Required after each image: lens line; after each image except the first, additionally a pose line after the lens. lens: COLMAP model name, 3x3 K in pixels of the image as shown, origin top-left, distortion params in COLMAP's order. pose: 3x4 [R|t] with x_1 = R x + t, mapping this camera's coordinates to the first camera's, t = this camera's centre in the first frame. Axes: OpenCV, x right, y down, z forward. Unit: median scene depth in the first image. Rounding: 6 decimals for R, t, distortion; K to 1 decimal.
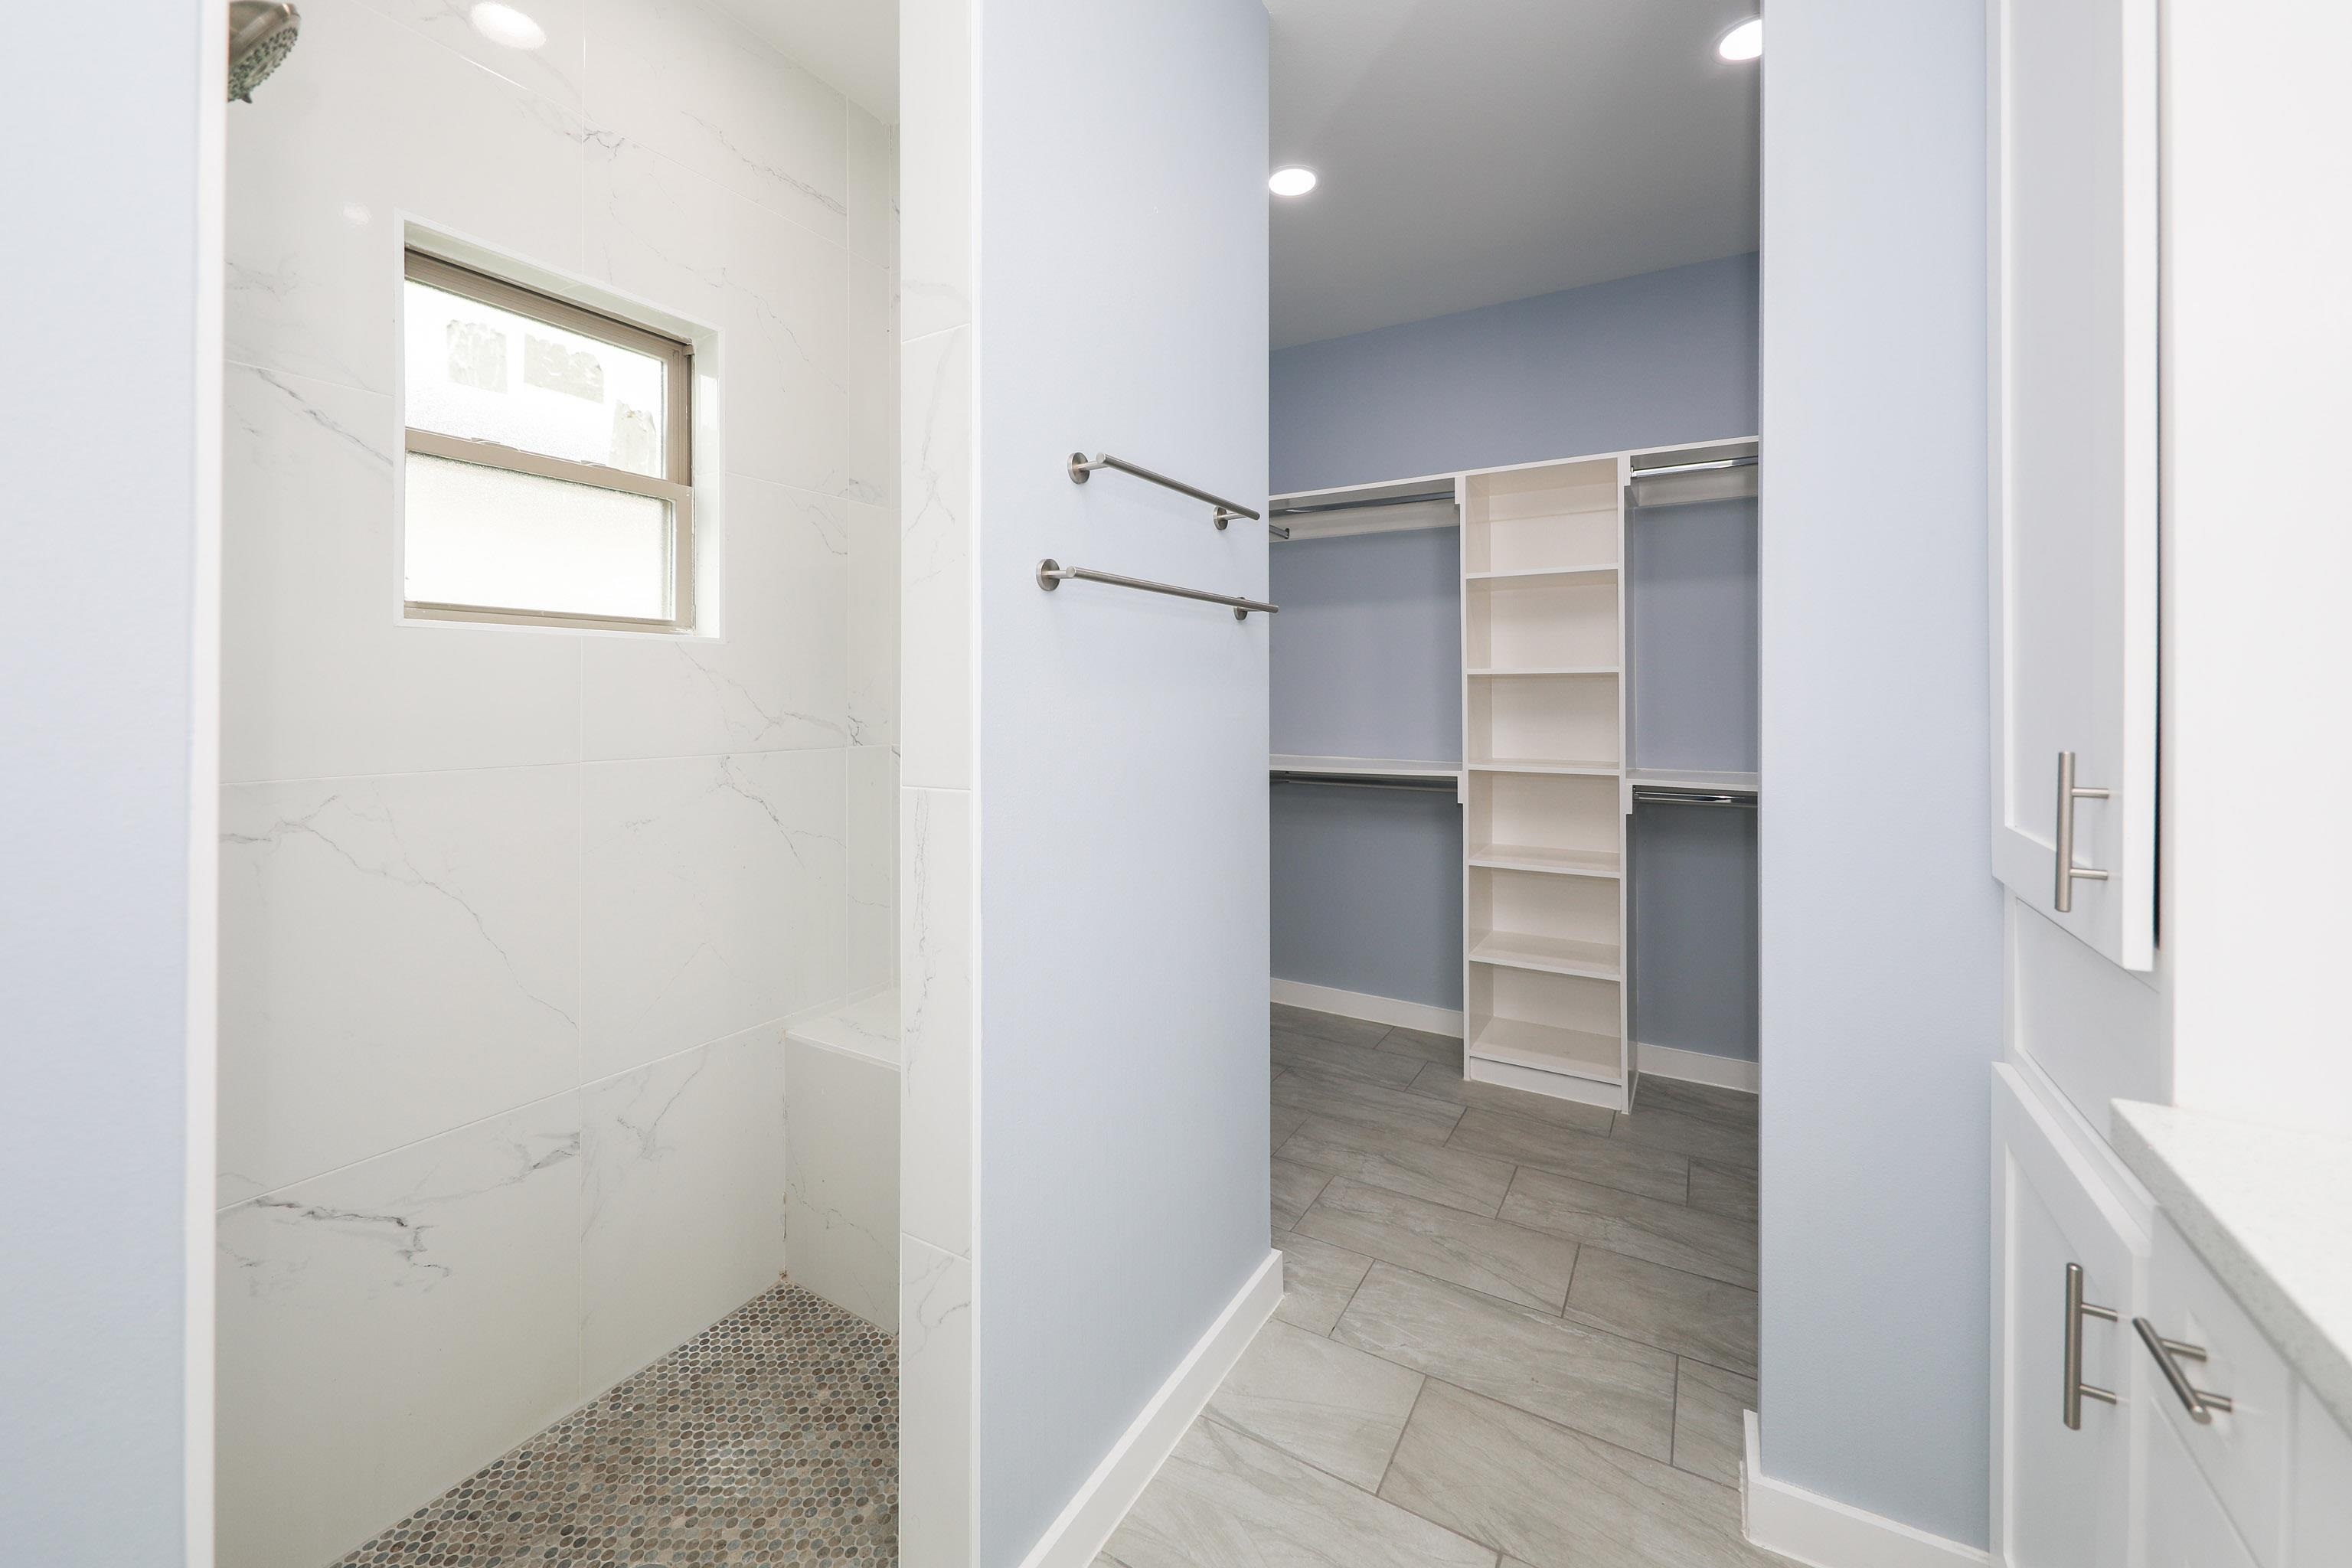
lens RADIAL K [[891.6, 0, 1206.3], [0, 891.6, 689.7], [0, 0, 1]] dist [0.001874, -0.003008]
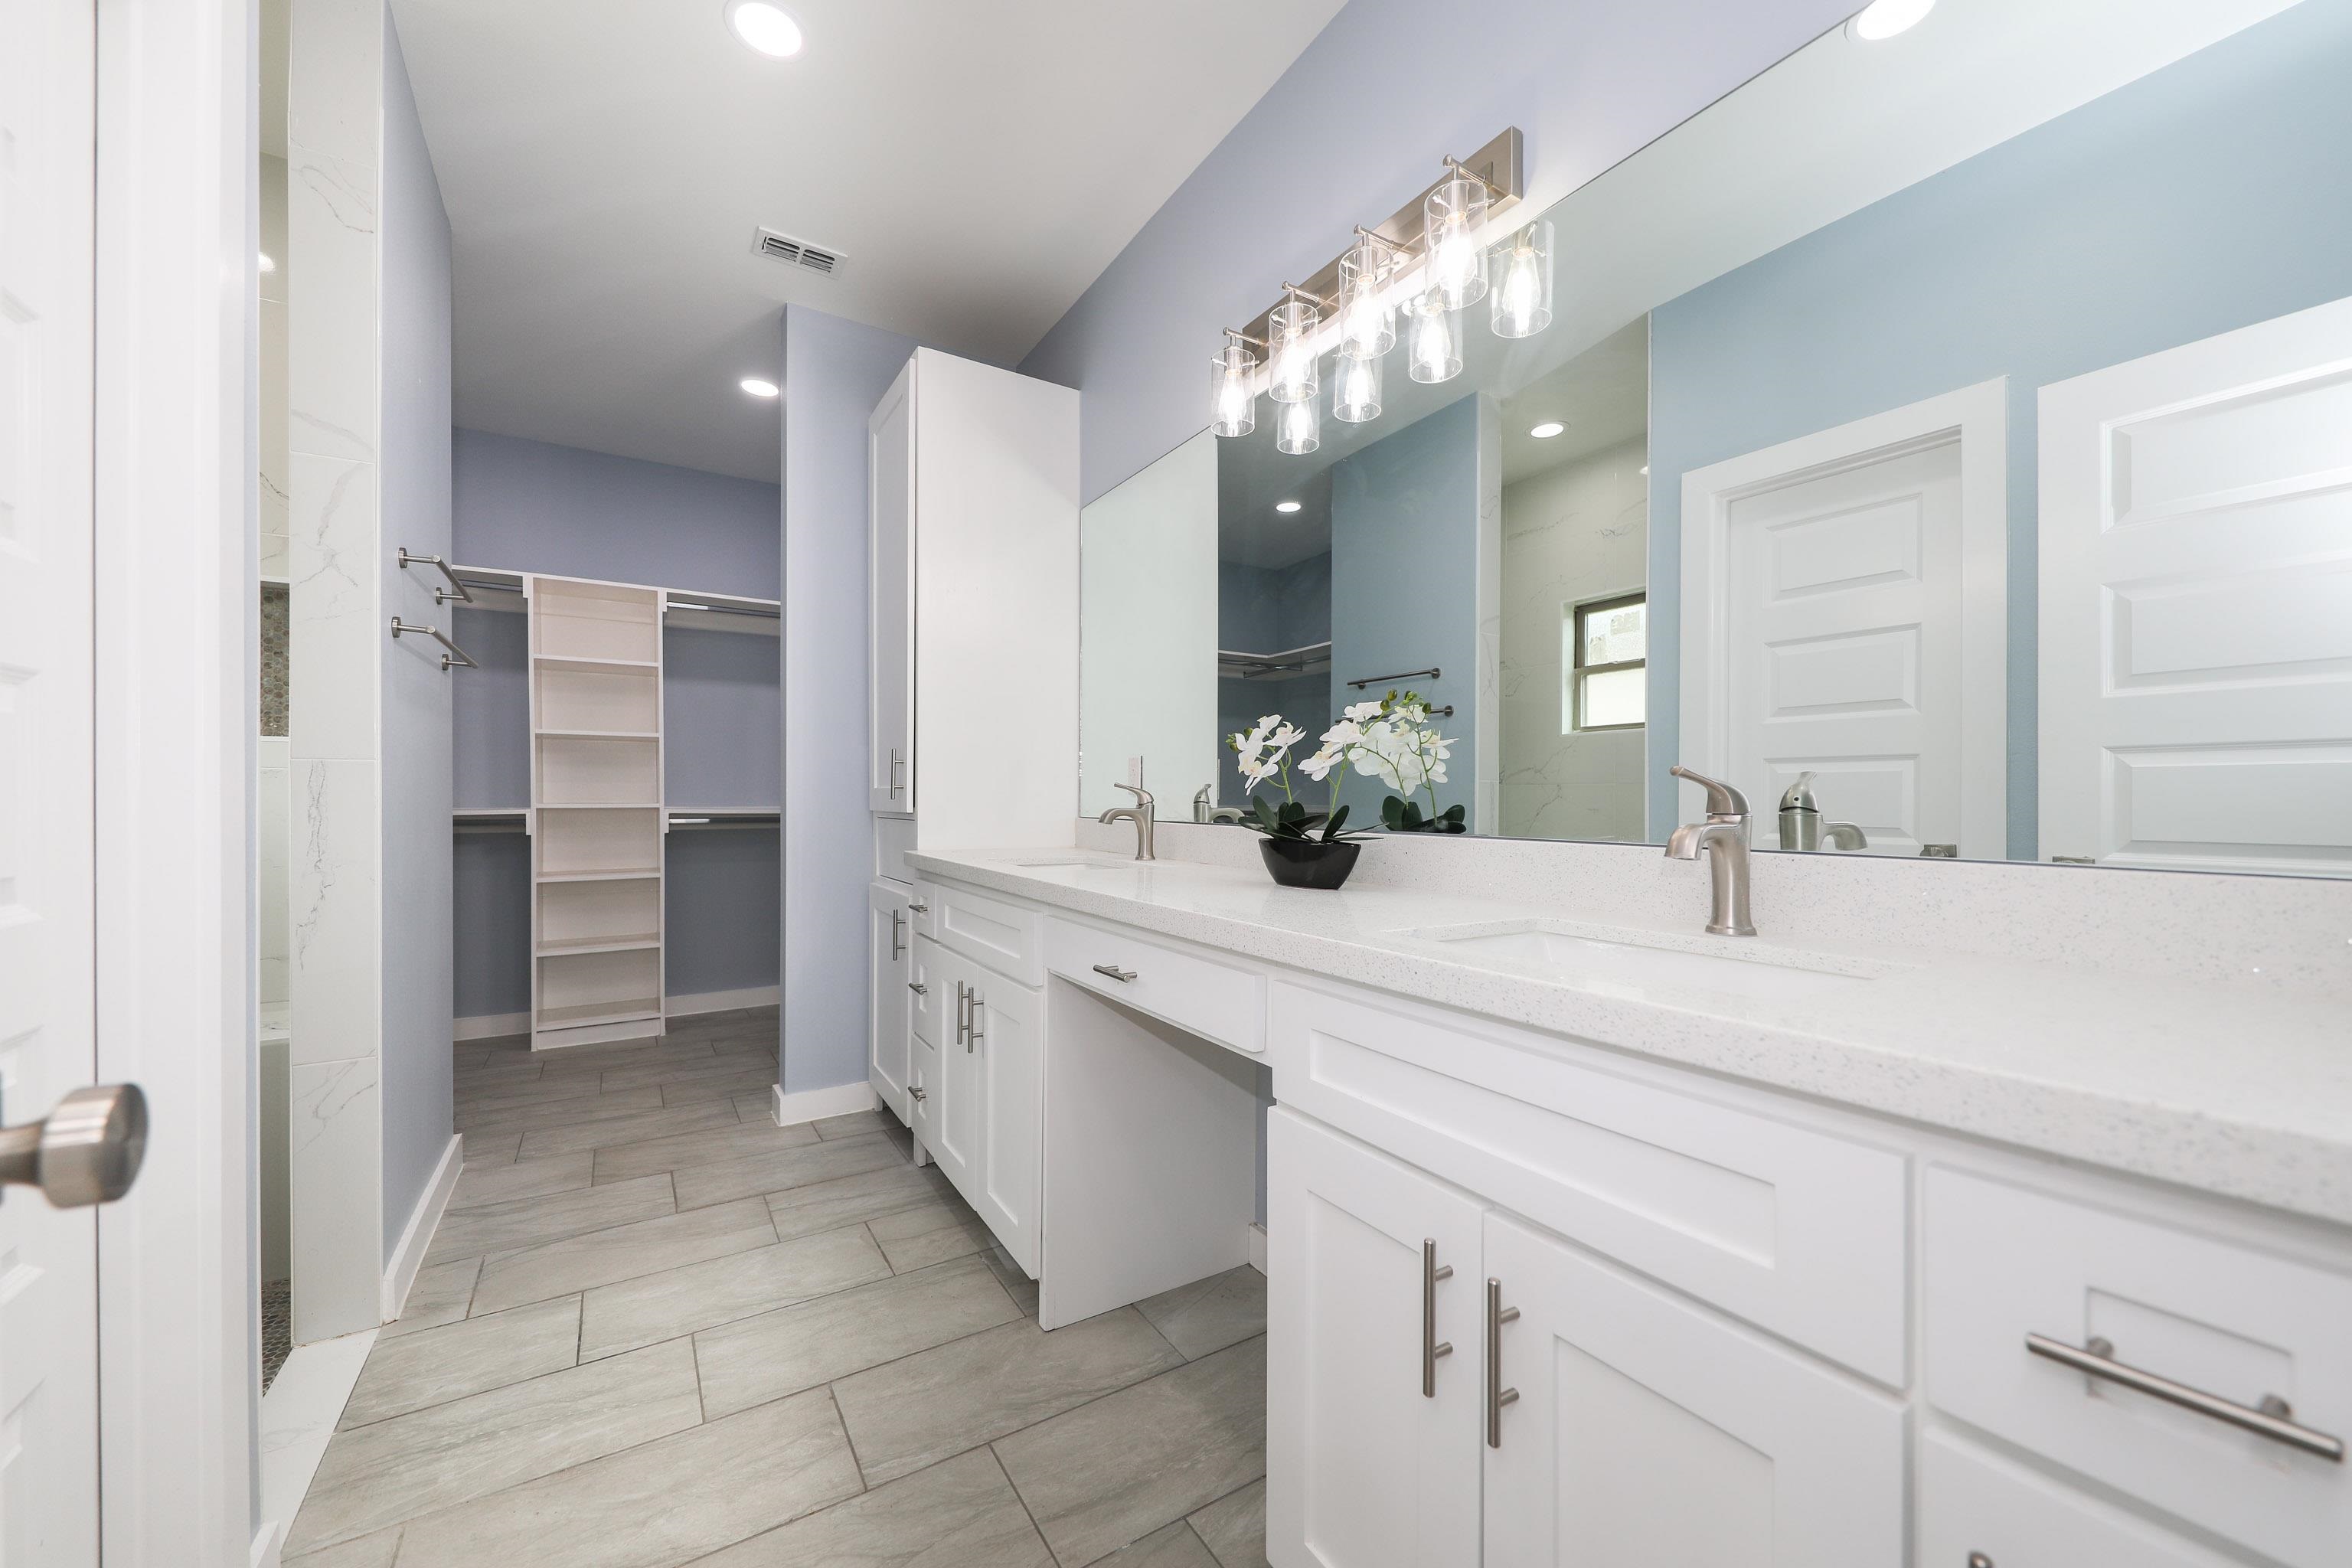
lens RADIAL K [[891.6, 0, 1176.6], [0, 891.6, 785.0], [0, 0, 1]] dist [0.001874, -0.003008]
pose [[0.469238, 0.011658, 0.882995, -0.464064], [-0.009266, 0.999923, -0.008277, 0.066380], [-0.883023, -0.004298, 0.469310, -0.468236]]
